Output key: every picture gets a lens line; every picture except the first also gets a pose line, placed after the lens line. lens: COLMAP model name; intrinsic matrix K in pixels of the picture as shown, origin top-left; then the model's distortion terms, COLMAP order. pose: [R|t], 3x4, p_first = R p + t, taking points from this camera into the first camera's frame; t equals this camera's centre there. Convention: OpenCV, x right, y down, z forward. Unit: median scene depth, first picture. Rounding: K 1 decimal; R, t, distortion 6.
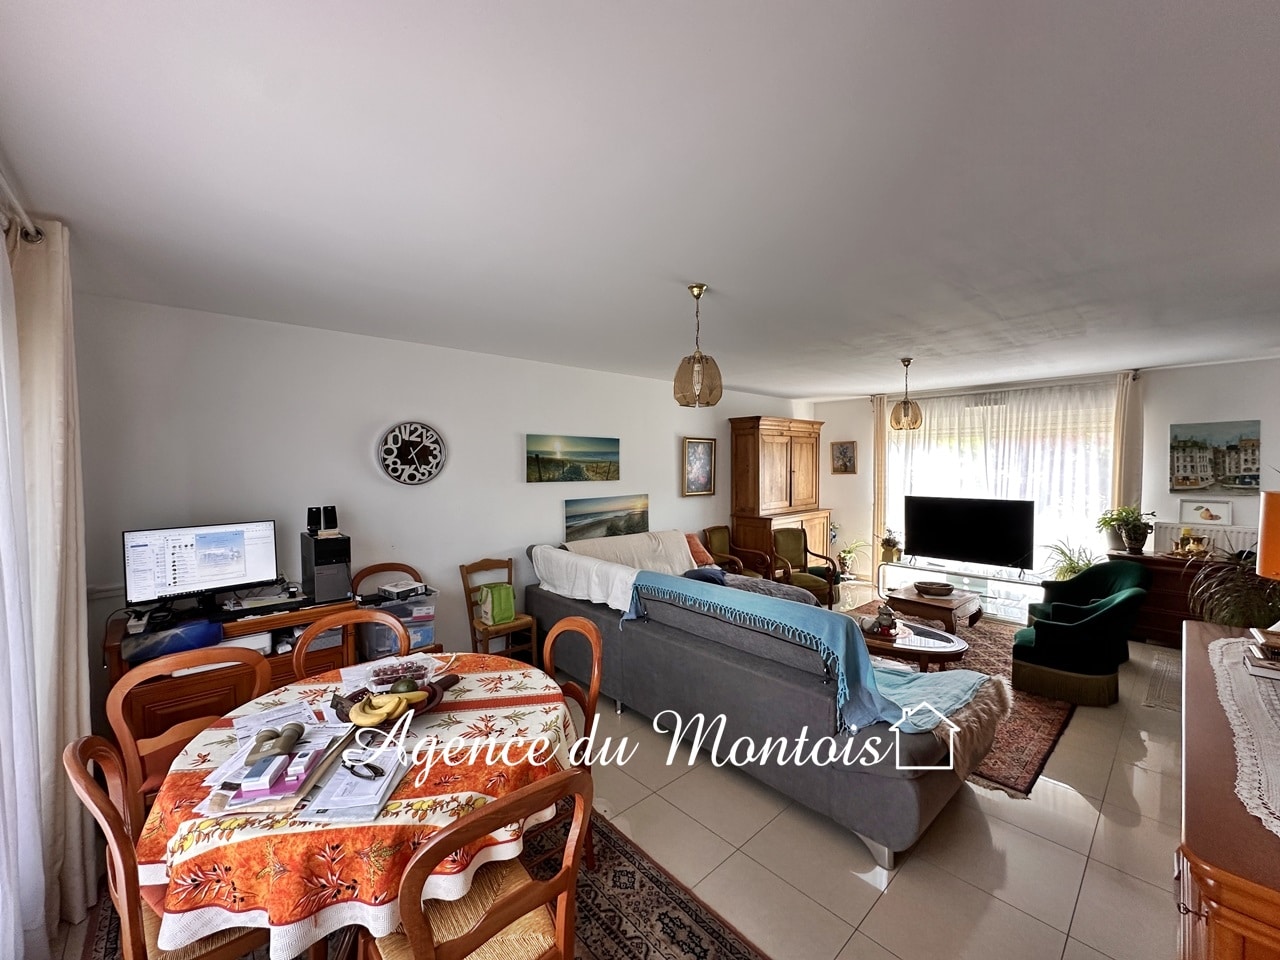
lens RADIAL K [[510.2, 0, 643.2], [0, 510.2, 480.6], [0, 0, 1]] dist [-0.003951, -0.000218]
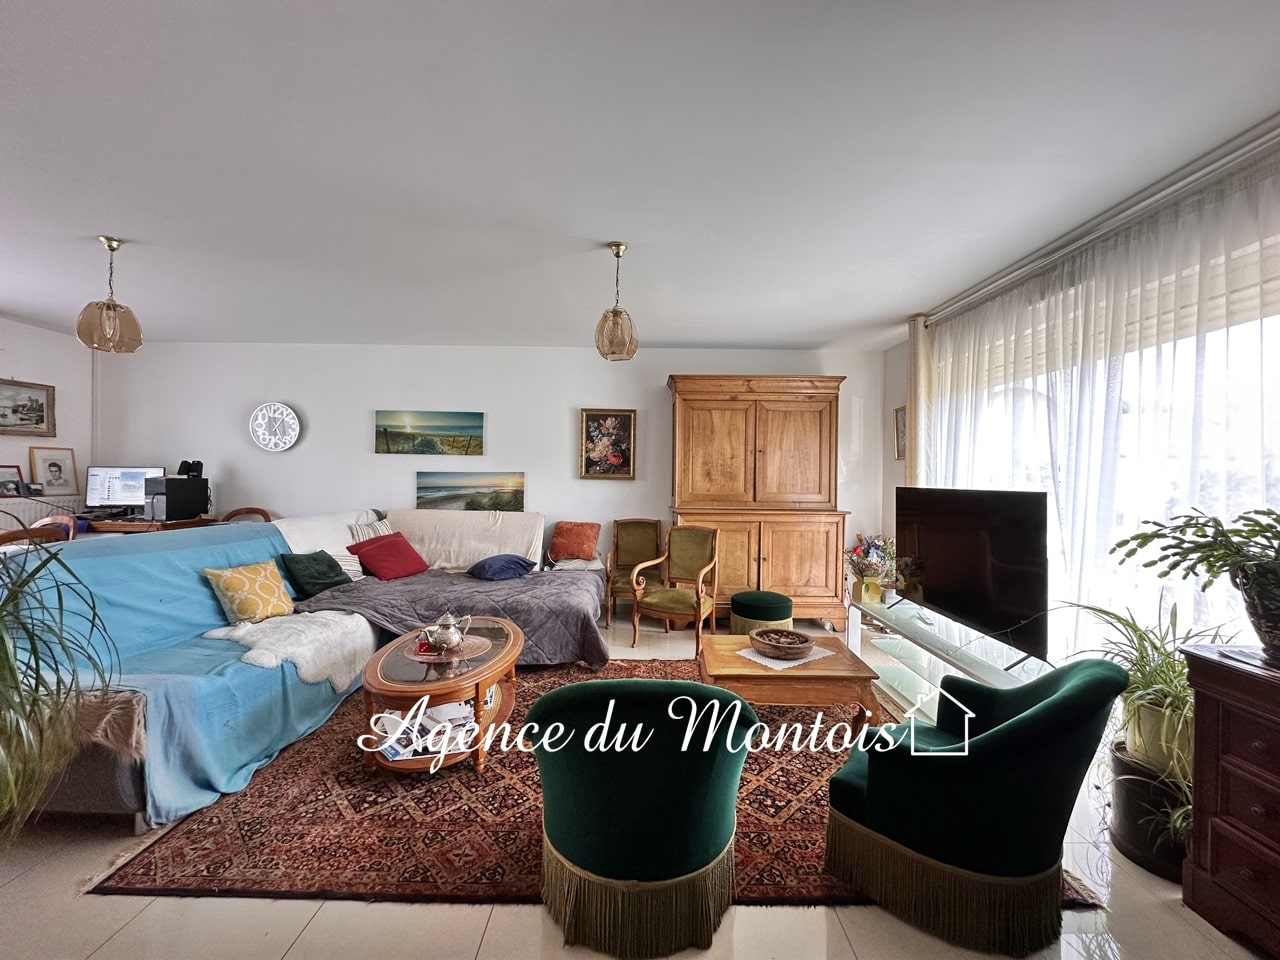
lens RADIAL K [[510.2, 0, 645.9], [0, 510.2, 482.8], [0, 0, 1]] dist [-0.003951, -0.000218]
pose [[0.738564, 0.022749, -0.673800, 0.838511], [-0.038507, 0.999222, -0.008473, 0.047572], [0.673083, 0.032204, 0.738865, 0.494104]]
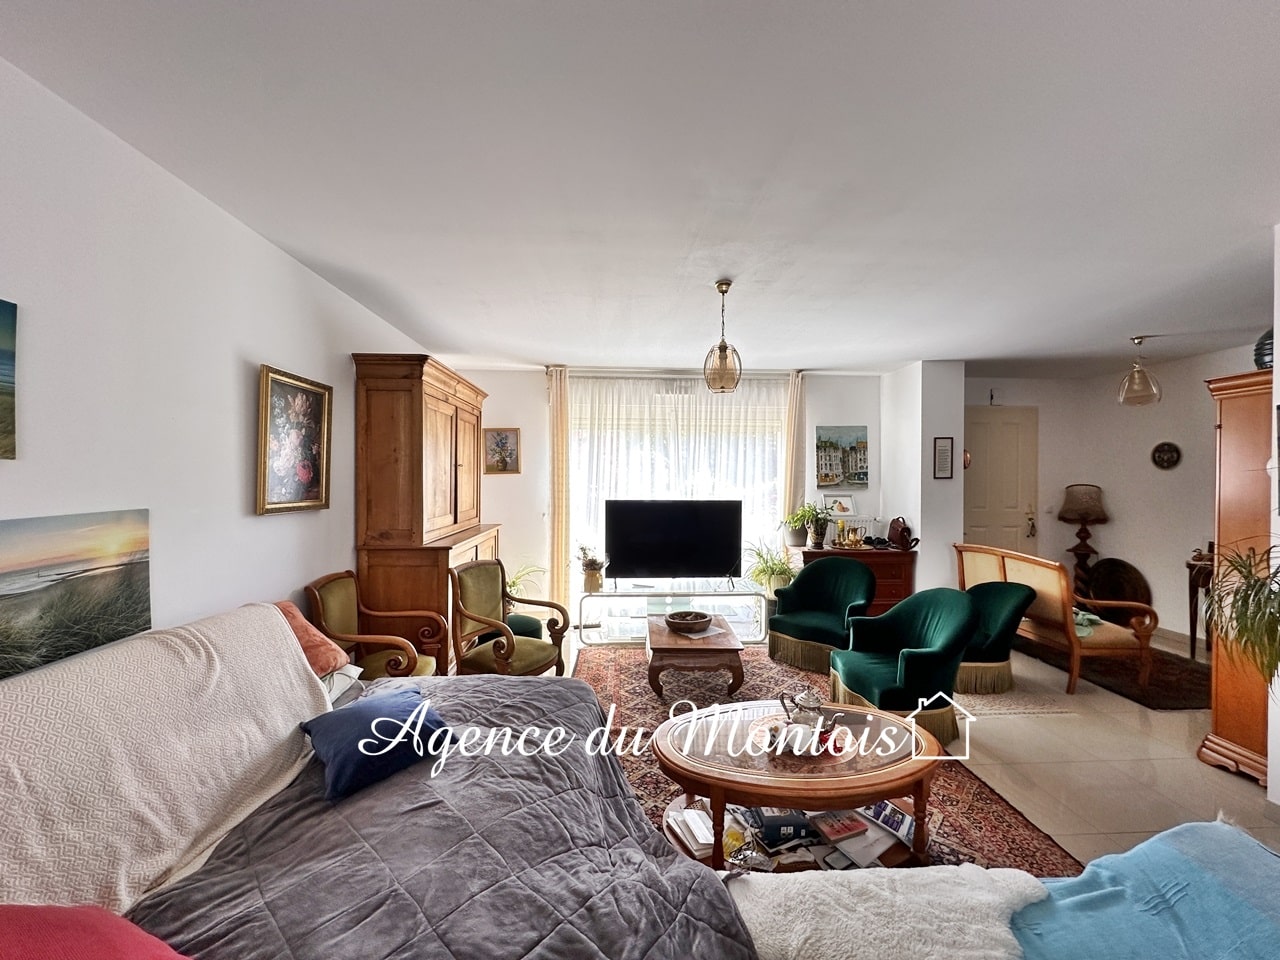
lens RADIAL K [[510.2, 0, 640.8], [0, 510.2, 479.0], [0, 0, 1]] dist [-0.003951, -0.000218]
pose [[0.642919, 0.006654, 0.765905, -0.039090], [0.019831, 0.999482, -0.025330, 0.022717], [-0.765677, 0.031474, 0.642455, 0.578166]]
